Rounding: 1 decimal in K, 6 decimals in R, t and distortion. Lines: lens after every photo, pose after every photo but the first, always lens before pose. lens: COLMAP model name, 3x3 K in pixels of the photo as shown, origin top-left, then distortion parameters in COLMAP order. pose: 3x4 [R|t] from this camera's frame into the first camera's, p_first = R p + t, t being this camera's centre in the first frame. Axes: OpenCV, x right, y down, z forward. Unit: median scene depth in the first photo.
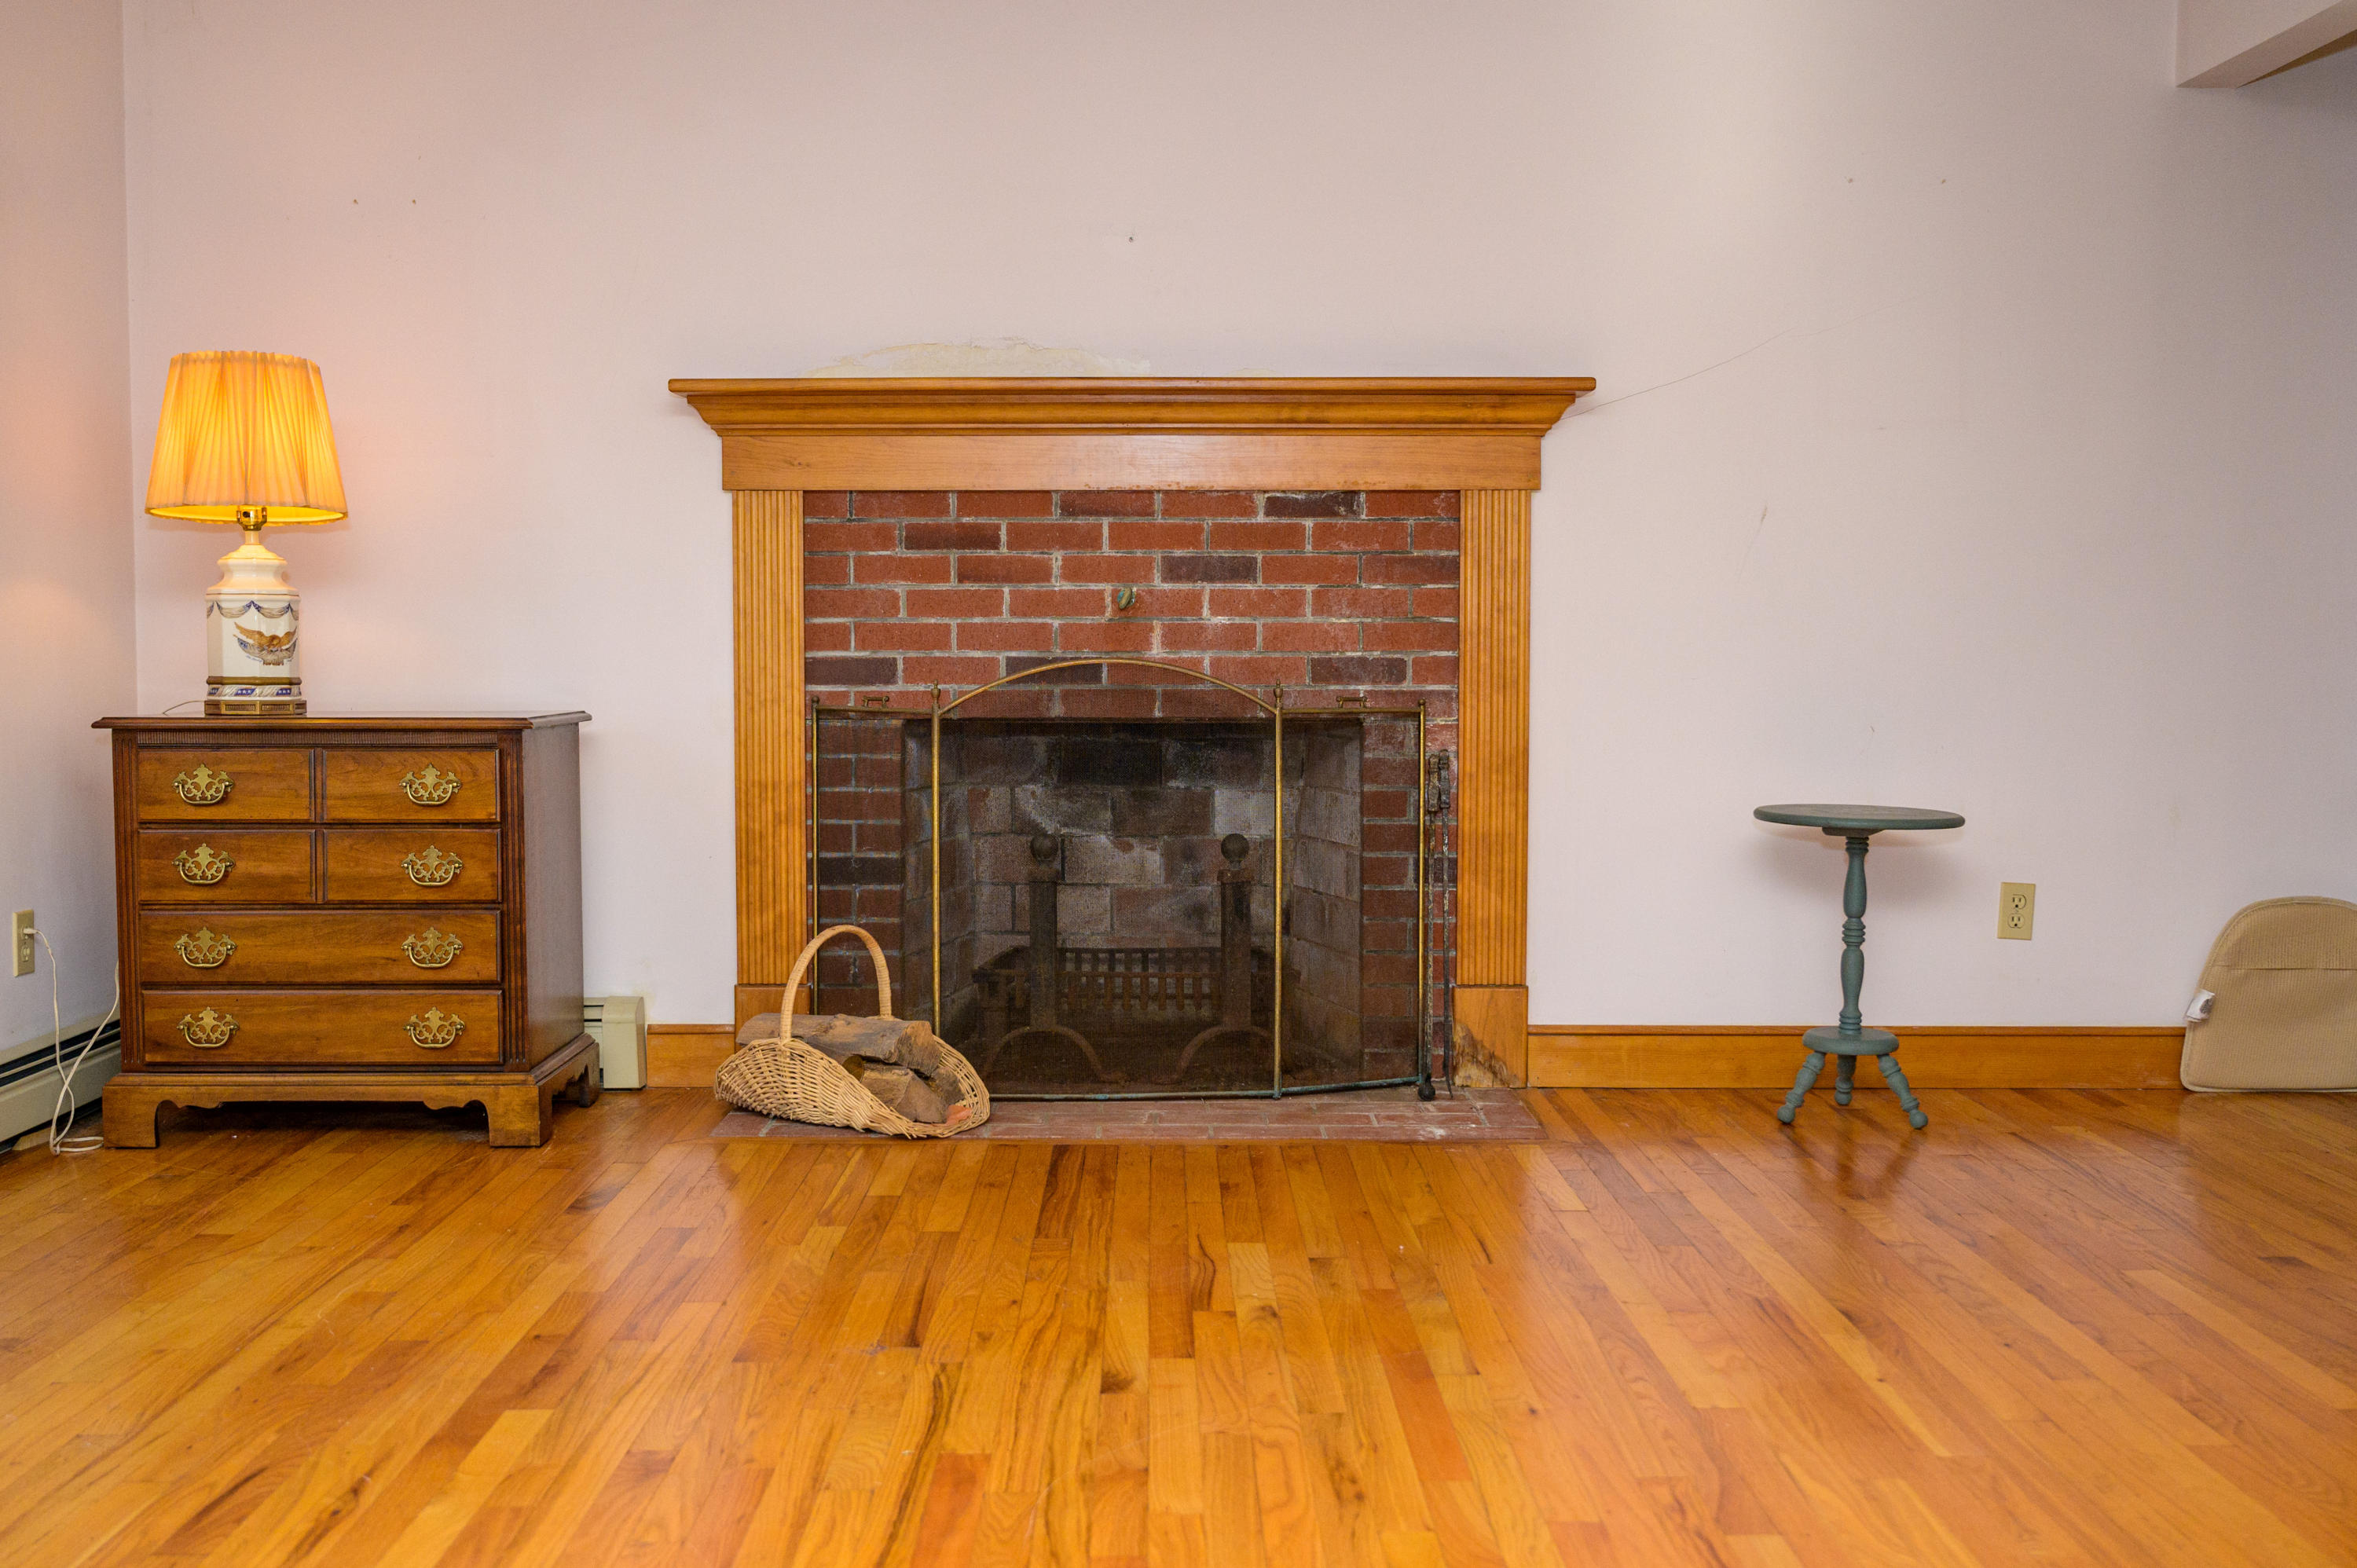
lens RADIAL K [[2361.8, 0, 1184.2], [0, 2361.8, 778.2], [0, 0, 1]] dist [-0.004255, -0.002279]
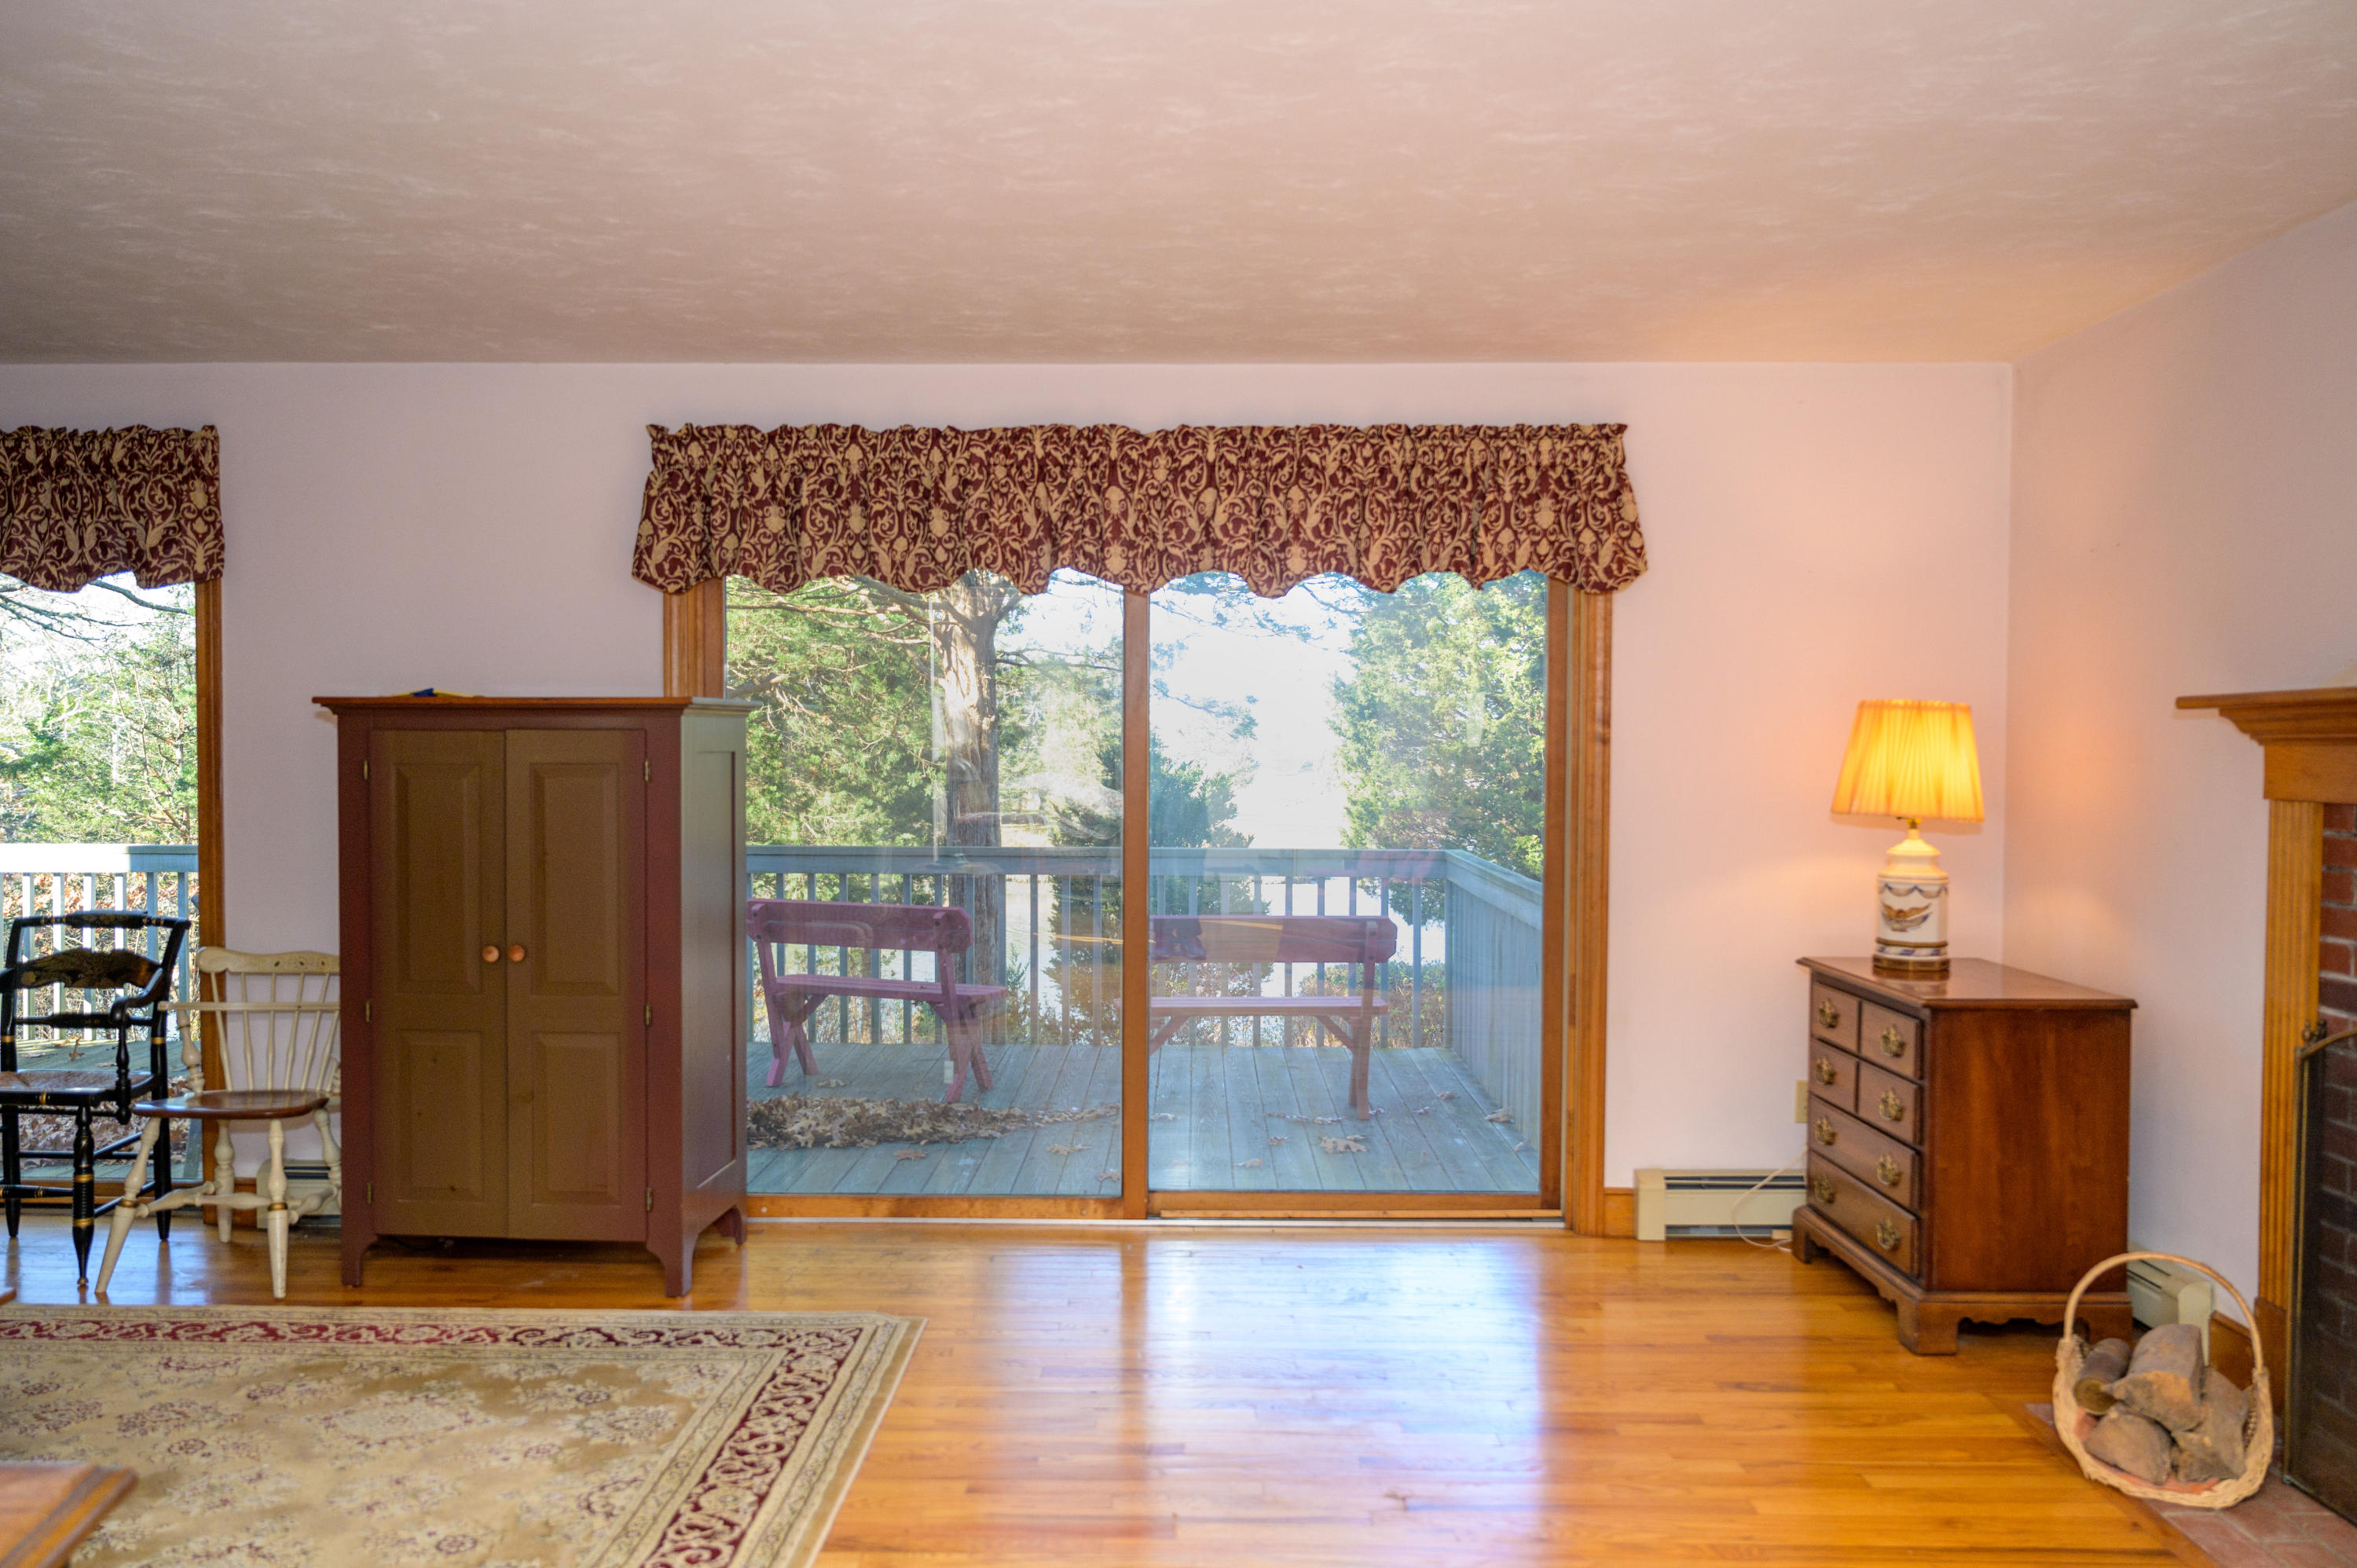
lens RADIAL K [[1764.9, 0, 1160.0], [0, 1764.9, 806.8], [0, 0, 1]] dist [-0.011881, 0.004348]
pose [[-0.029916, 0.022198, -0.999306, 0.580299], [-0.061374, 0.997826, 0.024002, -0.112122], [0.997666, 0.062049, -0.028489, 0.573936]]
